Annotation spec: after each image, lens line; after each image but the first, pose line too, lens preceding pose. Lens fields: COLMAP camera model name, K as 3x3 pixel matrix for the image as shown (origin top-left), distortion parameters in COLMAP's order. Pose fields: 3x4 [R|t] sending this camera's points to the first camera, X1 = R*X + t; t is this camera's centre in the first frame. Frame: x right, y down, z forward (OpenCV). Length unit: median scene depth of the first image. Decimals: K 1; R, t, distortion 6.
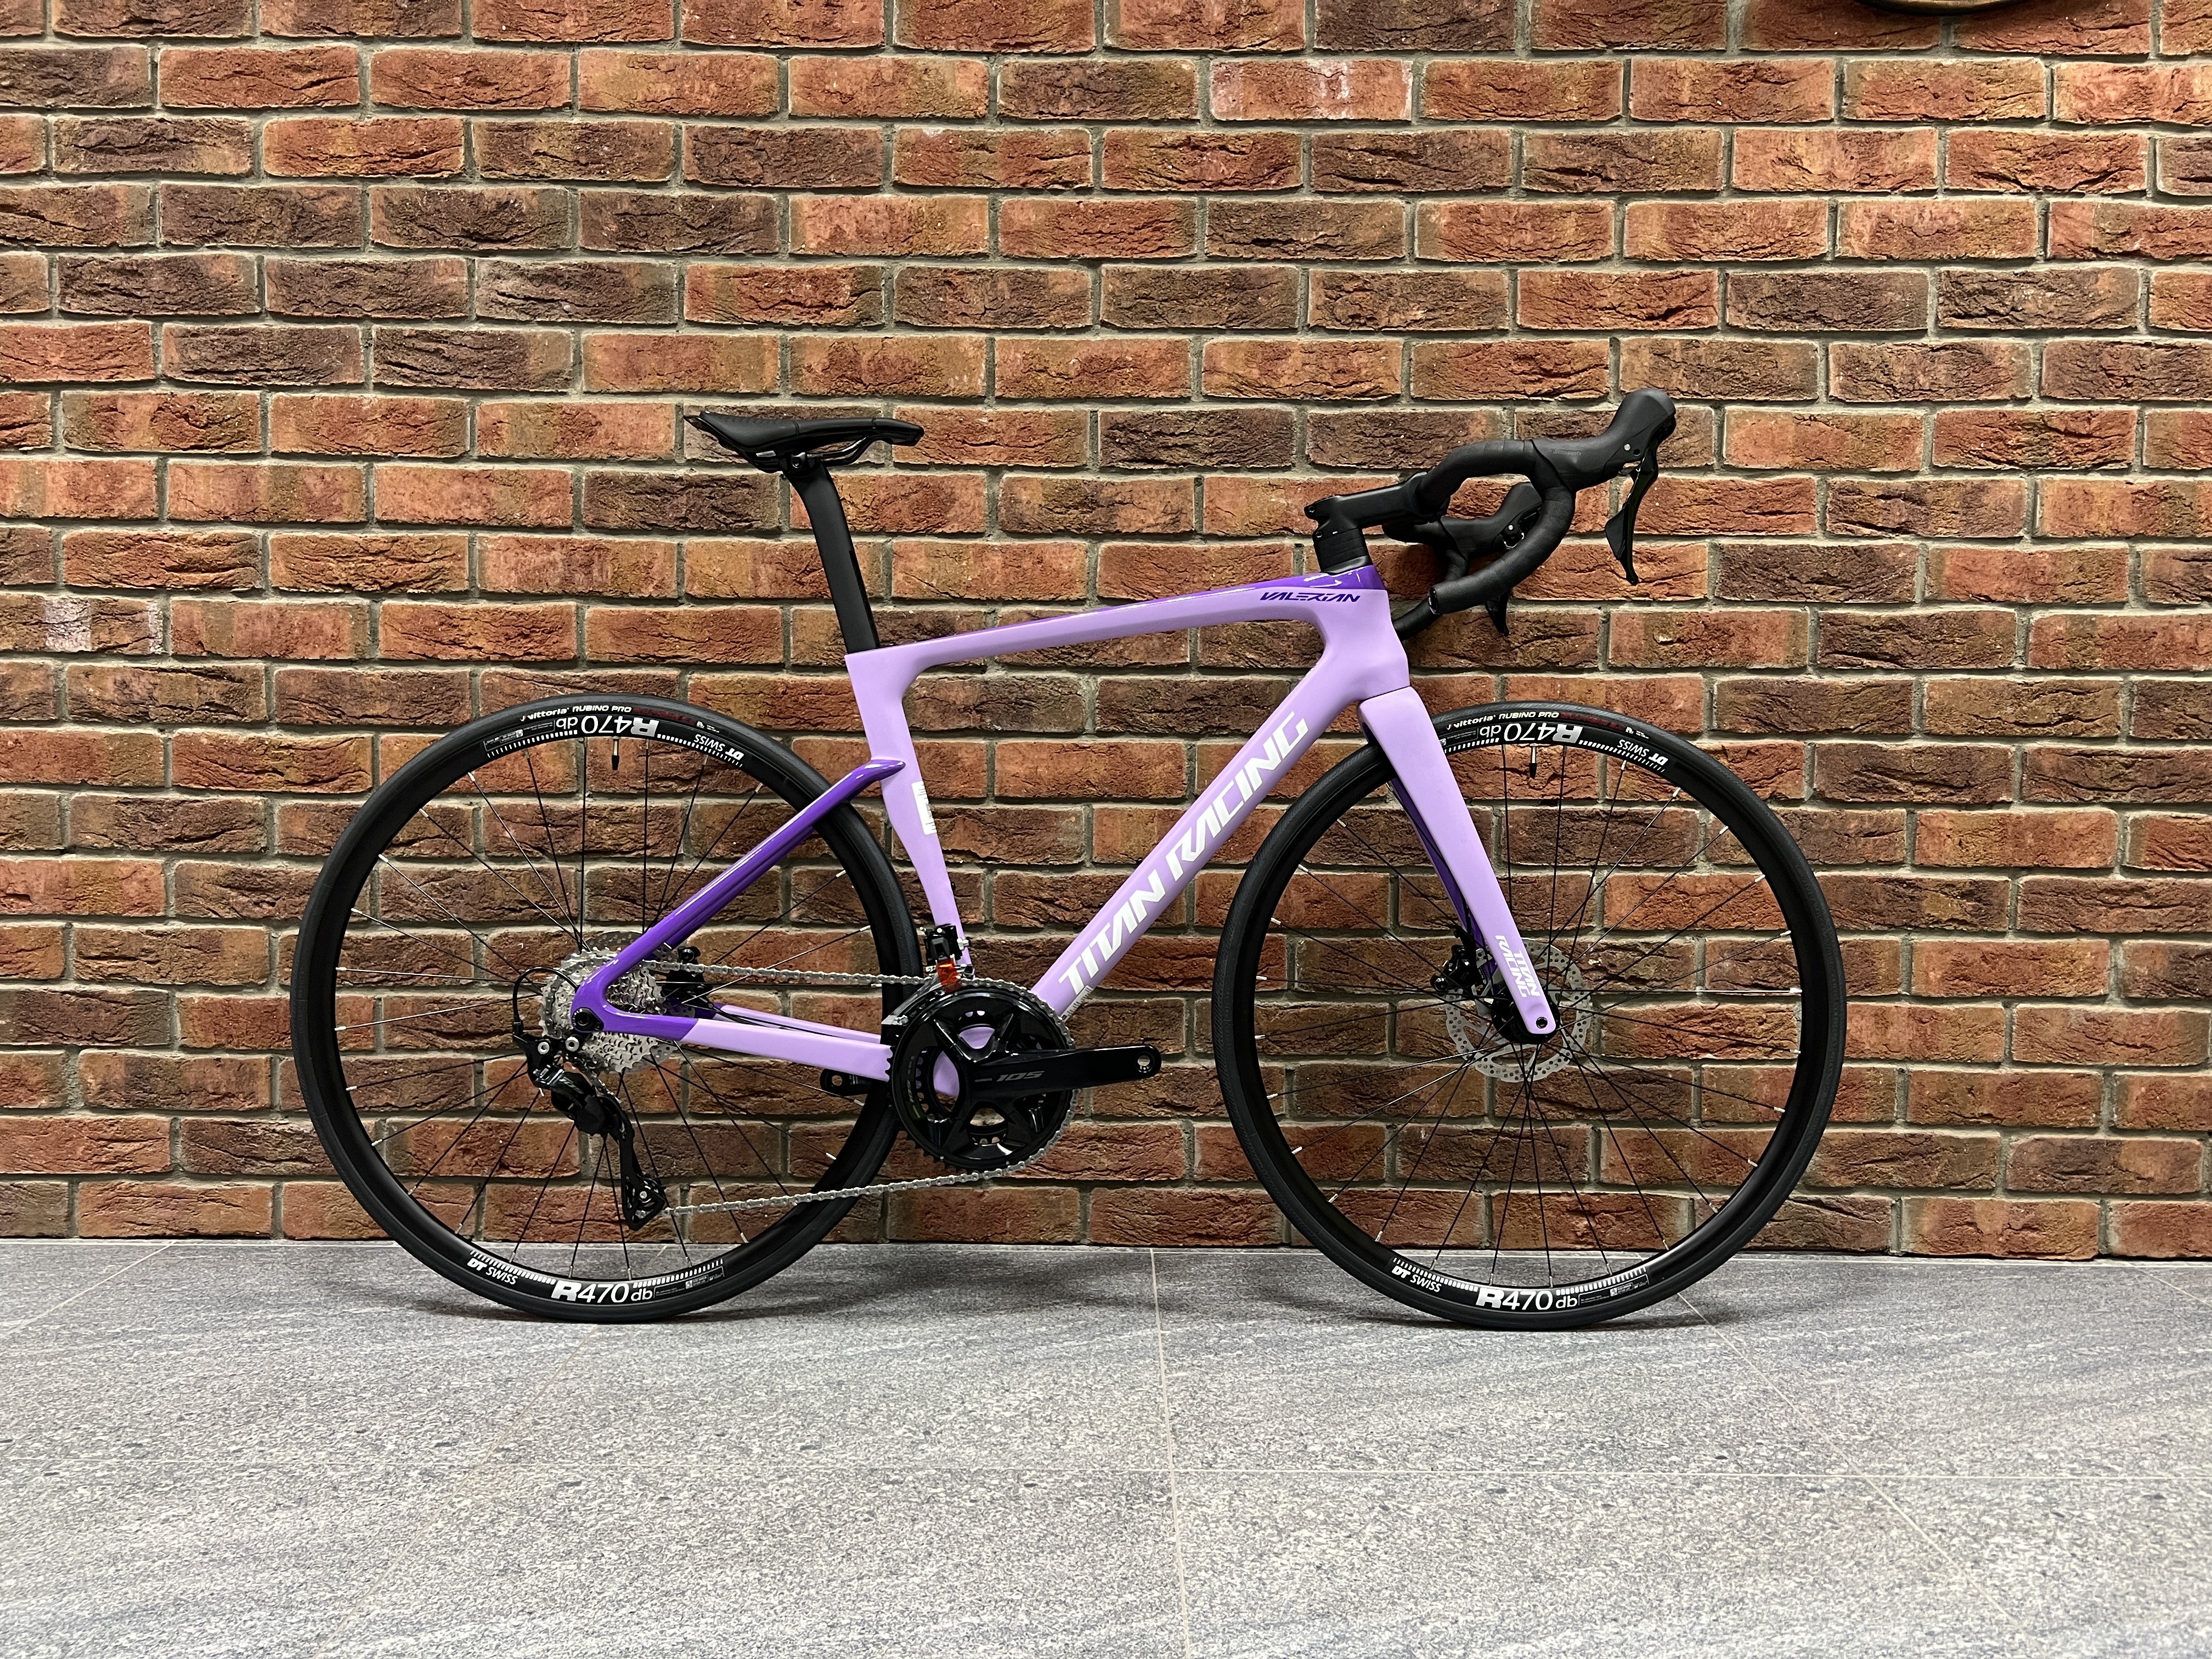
lens RADIAL K [[1702.7, 0, 1082.4], [0, 1702.7, 839.4], [0, 0, 1]] dist [0.028793, -0.049173]
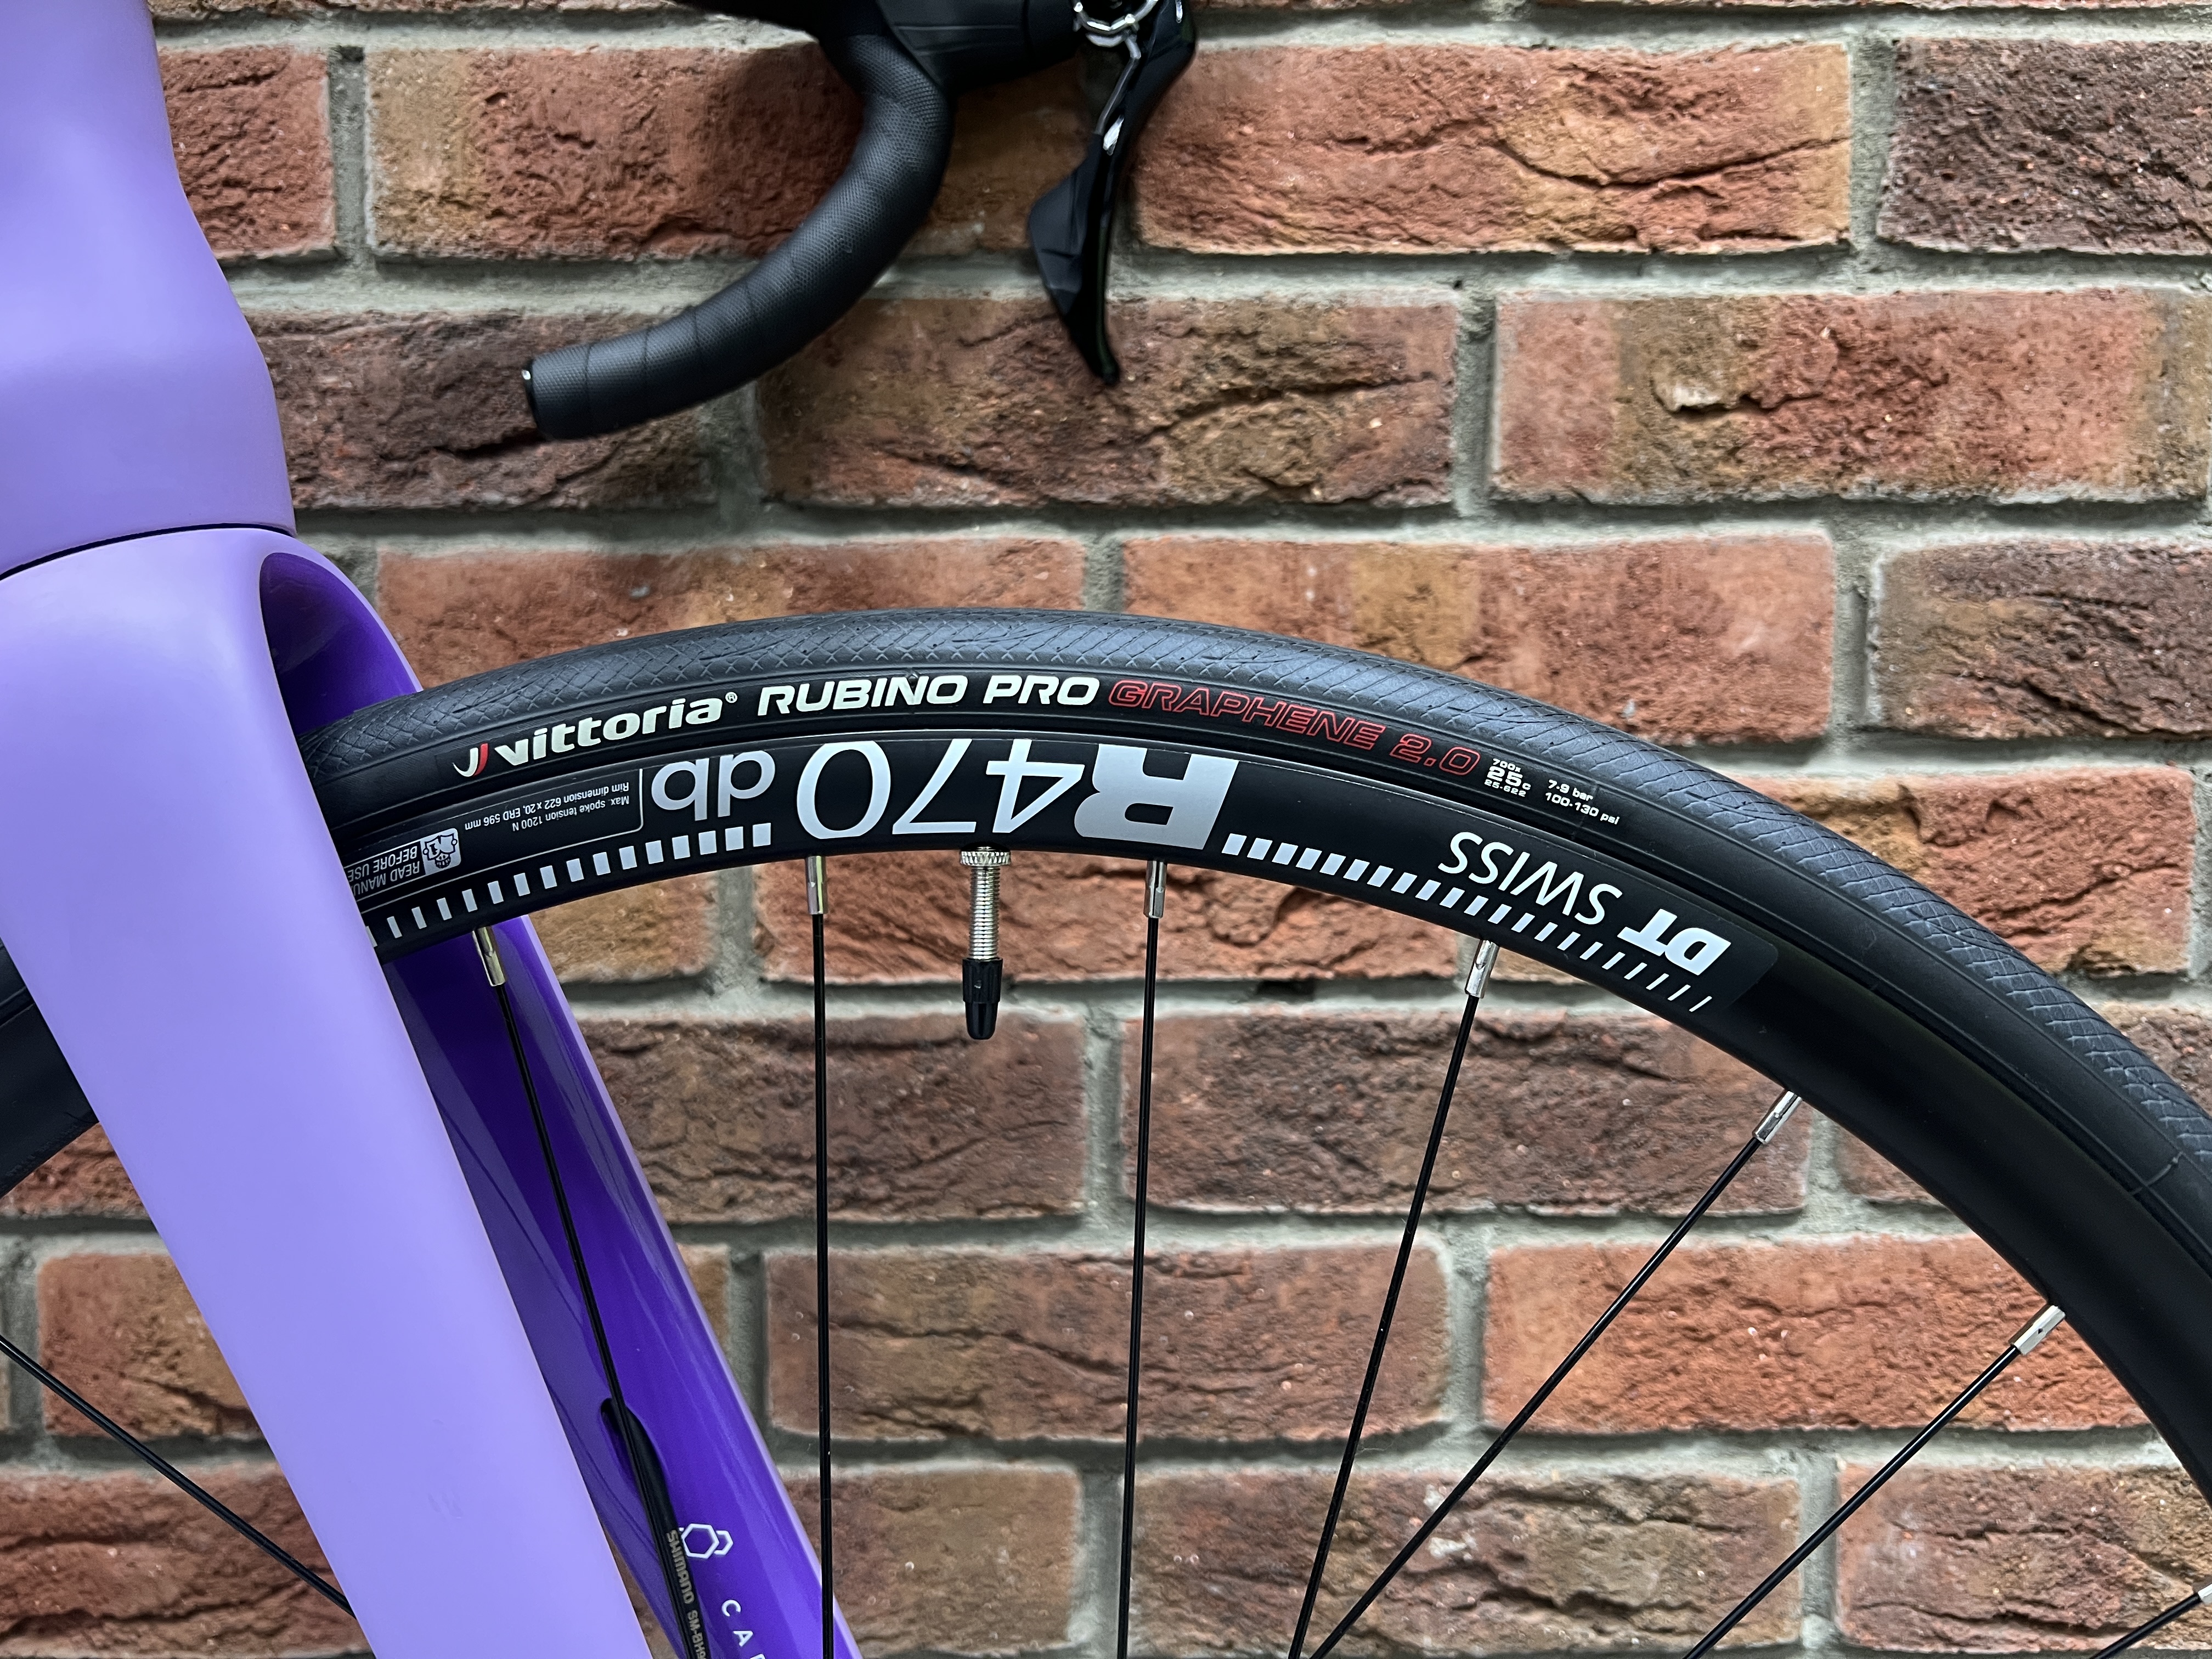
lens RADIAL K [[1702.7, 0, 1120.5], [0, 1702.7, 833.5], [0, 0, 1]] dist [0.028793, -0.049173]
pose [[0.999853, -0.008395, 0.014948, 0.244089], [0.008015, 0.999648, 0.025299, -0.055035], [-0.015156, -0.025175, 0.999568, 0.725530]]
